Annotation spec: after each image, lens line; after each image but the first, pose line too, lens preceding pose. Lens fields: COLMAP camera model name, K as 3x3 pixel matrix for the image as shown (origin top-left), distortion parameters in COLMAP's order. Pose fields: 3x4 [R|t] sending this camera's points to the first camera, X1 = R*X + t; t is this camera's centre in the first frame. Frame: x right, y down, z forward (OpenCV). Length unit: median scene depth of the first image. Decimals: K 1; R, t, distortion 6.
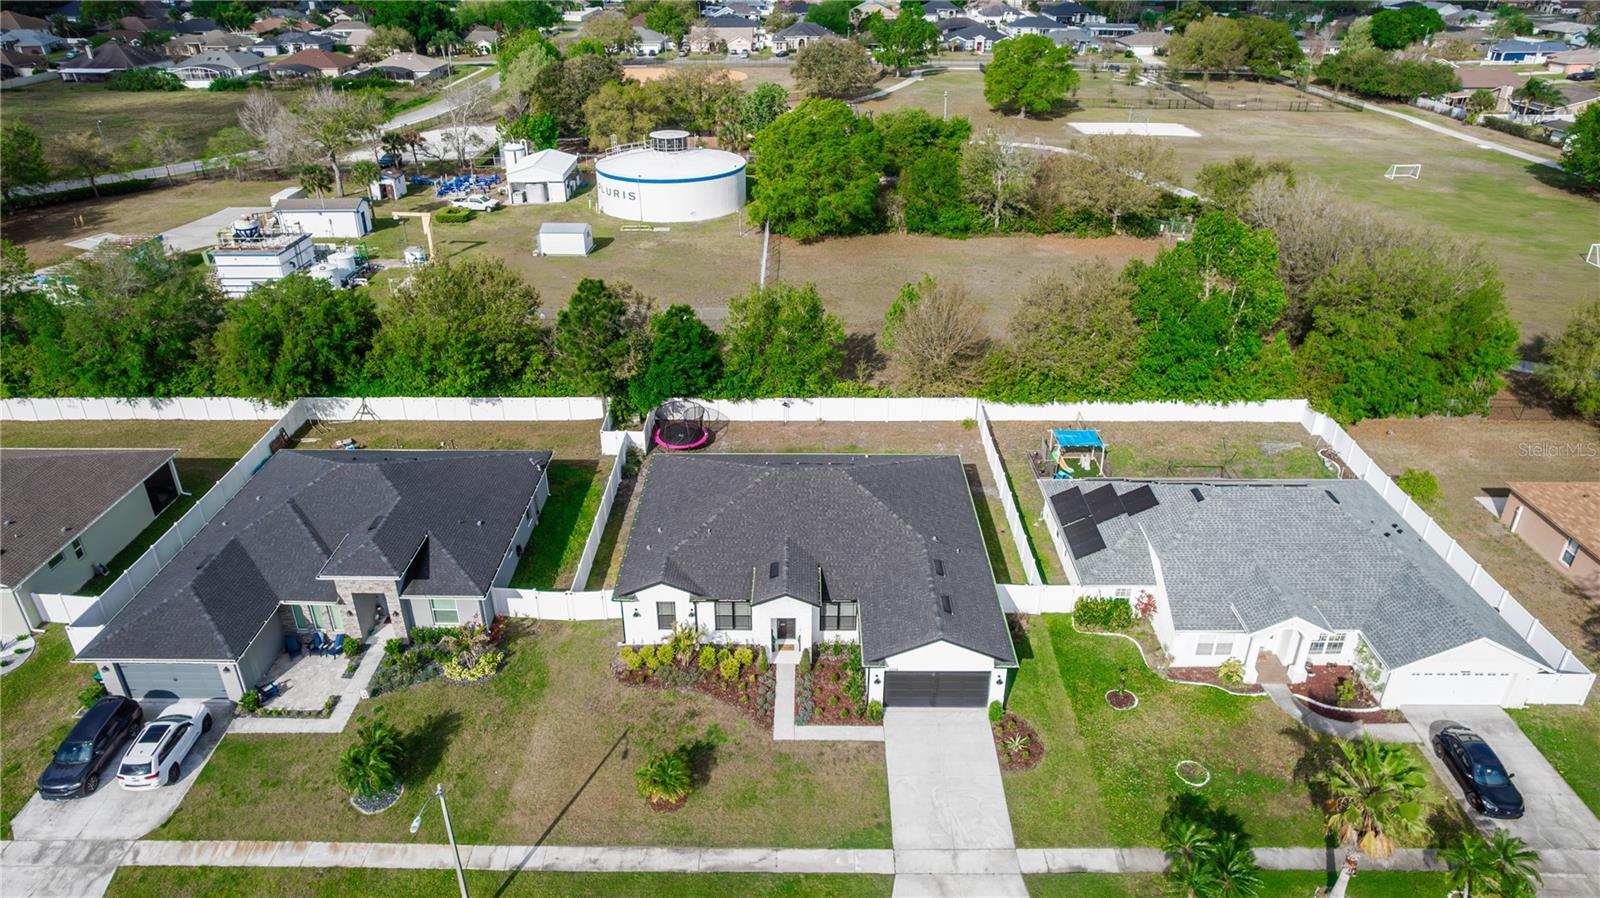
lens RADIAL K [[1036.8, 0, 800.0], [0, 1036.8, 449.0], [0, 0, 1]] dist [-0.079700, 0.071697]
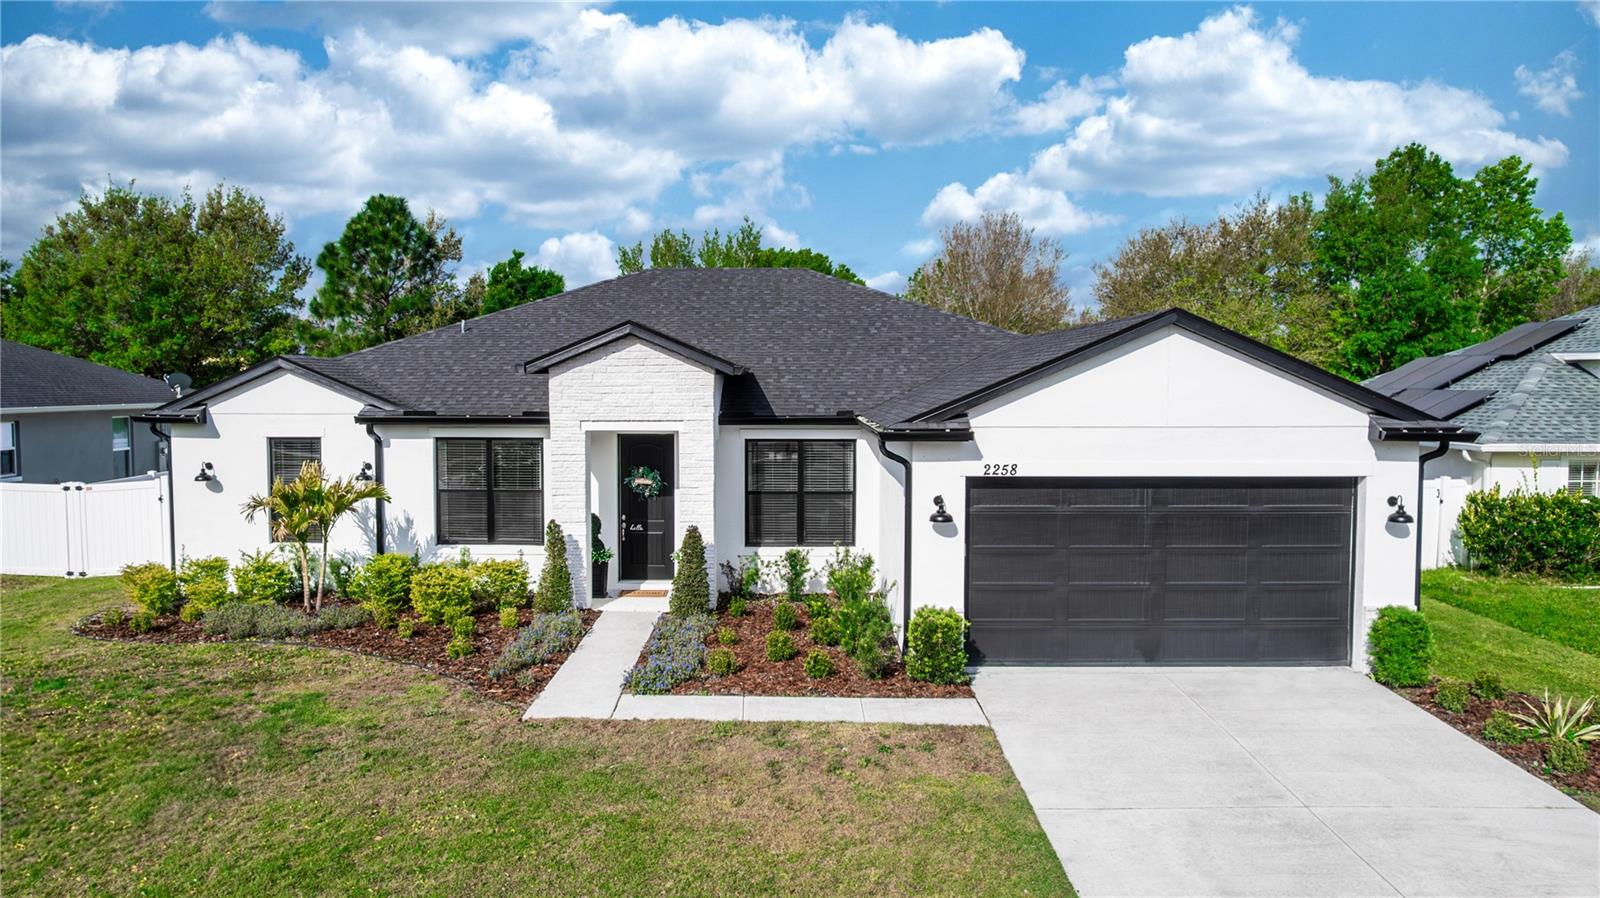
lens RADIAL K [[1036.8, 0, 800.0], [0, 1036.8, 449.0], [0, 0, 1]] dist [-0.079700, 0.071697]
pose [[0.999723, 0.002734, 0.023383, 0.029937], [0.006931, 0.915039, -0.403306, 0.293873], [-0.022499, 0.403356, 0.914767, 0.696073]]
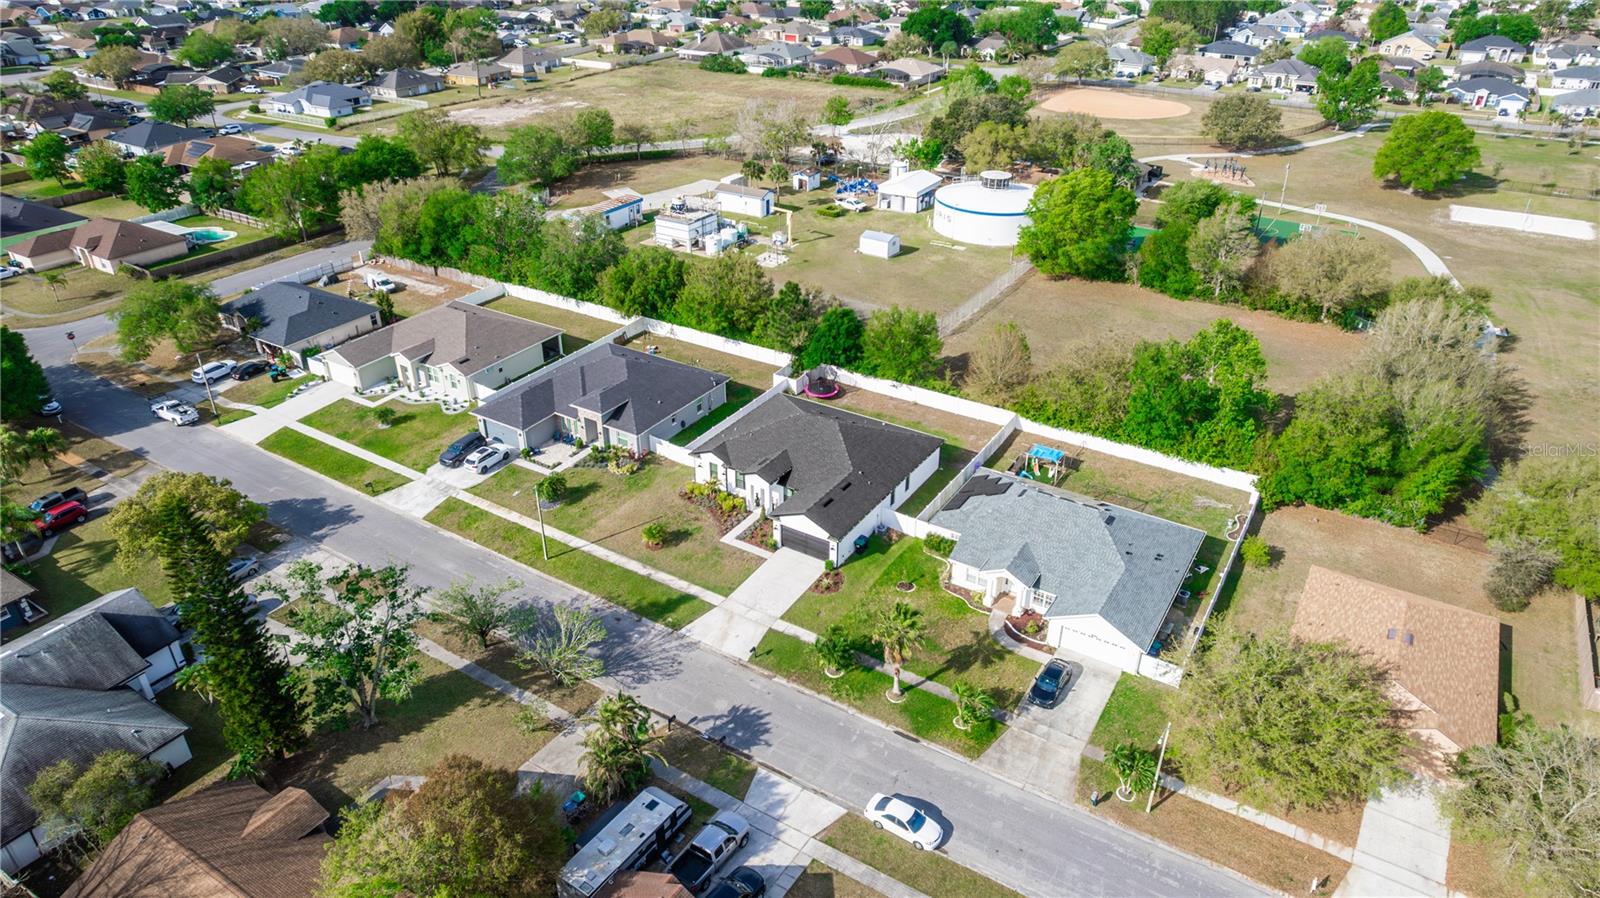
lens RADIAL K [[1036.8, 0, 800.0], [0, 1036.8, 449.0], [0, 0, 1]] dist [-0.079700, 0.071697]
pose [[0.848526, 0.257676, -0.462176, 0.864259], [-0.243831, 0.965570, 0.090674, -0.084272], [0.469627, 0.035754, 0.882140, -0.575076]]
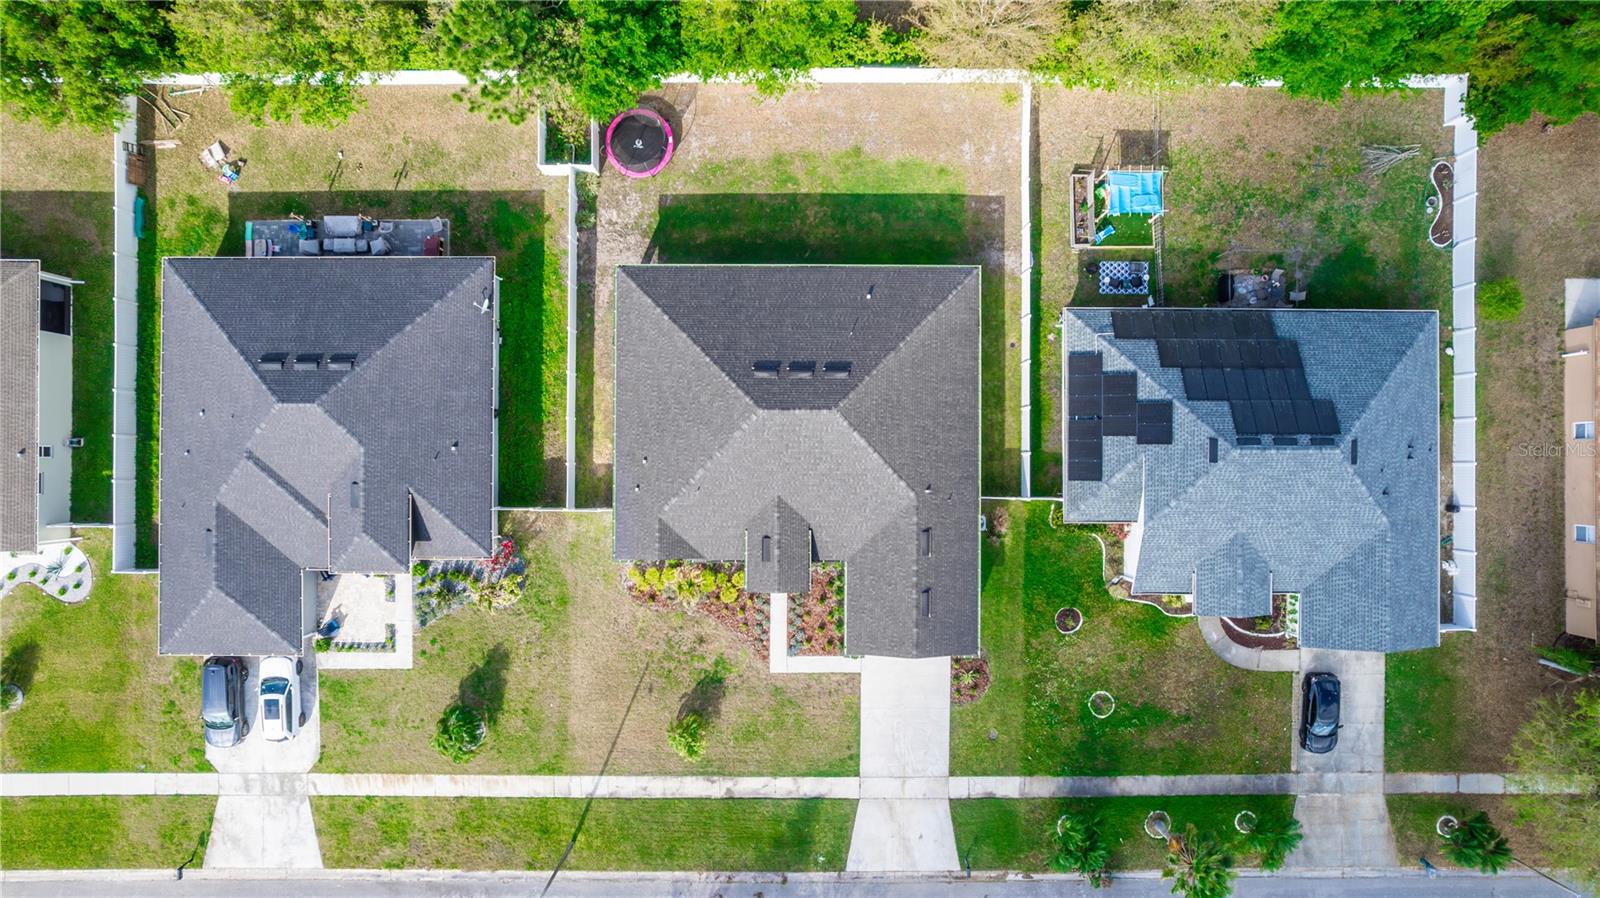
lens RADIAL K [[1036.8, 0, 800.0], [0, 1036.8, 449.0], [0, 0, 1]] dist [-0.079700, 0.071697]
pose [[0.999984, -0.003413, 0.004578, 0.004756], [-0.002470, 0.464369, 0.885638, -0.847072], [-0.005148, -0.885635, 0.464353, 0.611118]]
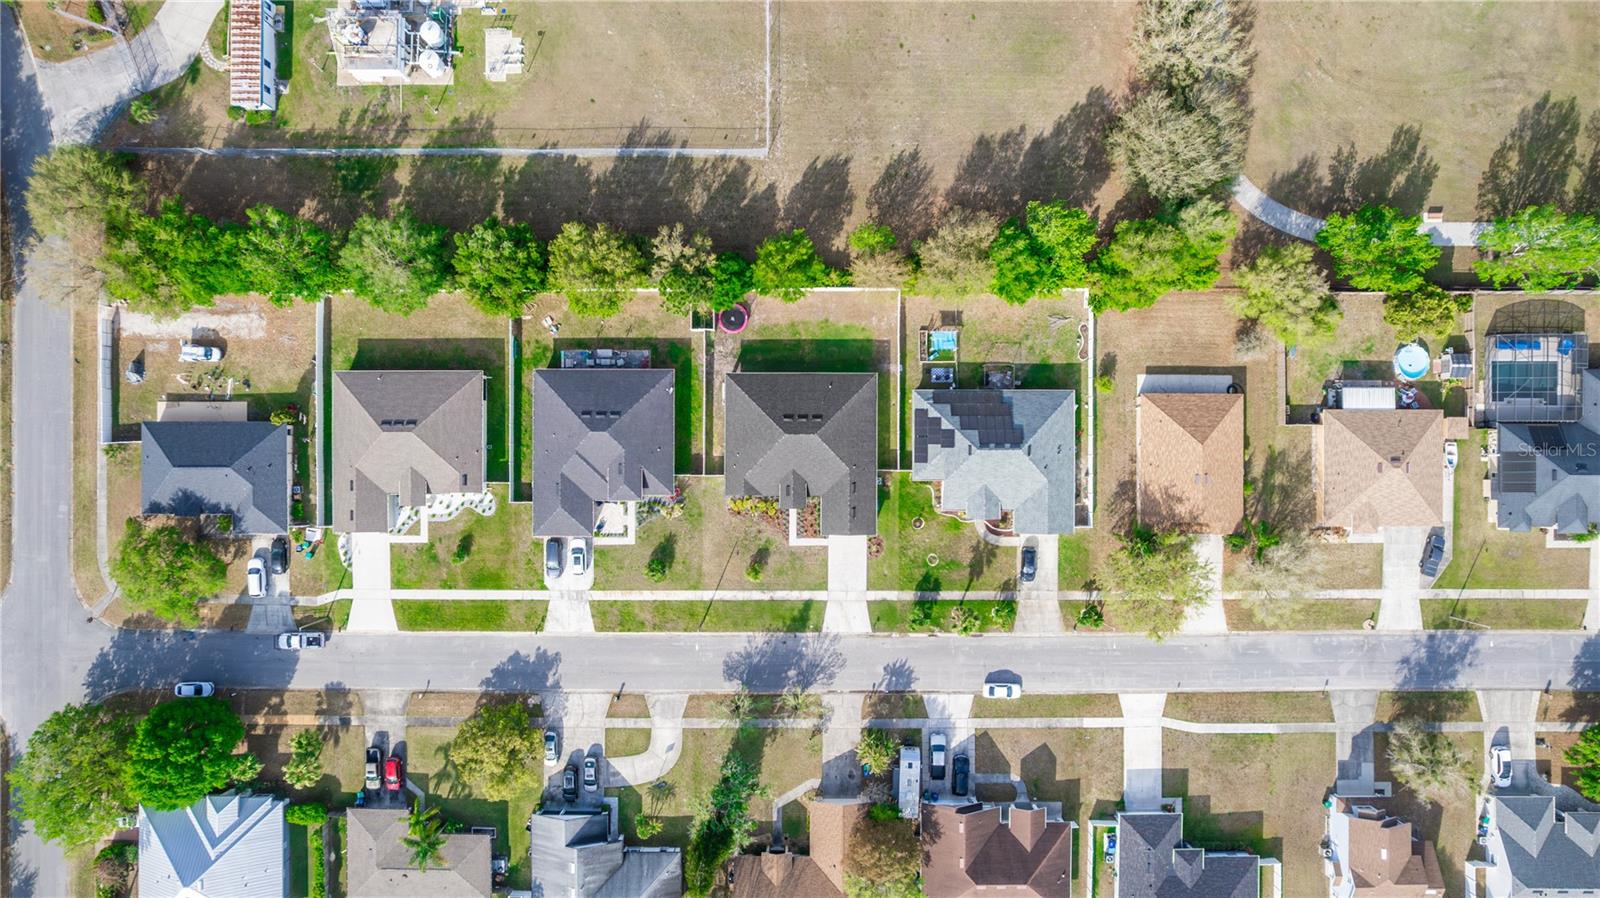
lens RADIAL K [[1036.8, 0, 800.0], [0, 1036.8, 449.0], [0, 0, 1]] dist [-0.079700, 0.071697]
pose [[0.999990, -0.004471, 0.000853, 0.002687], [0.001278, 0.455744, 0.890110, -2.185035], [-0.004368, -0.890100, 0.455745, -0.060391]]
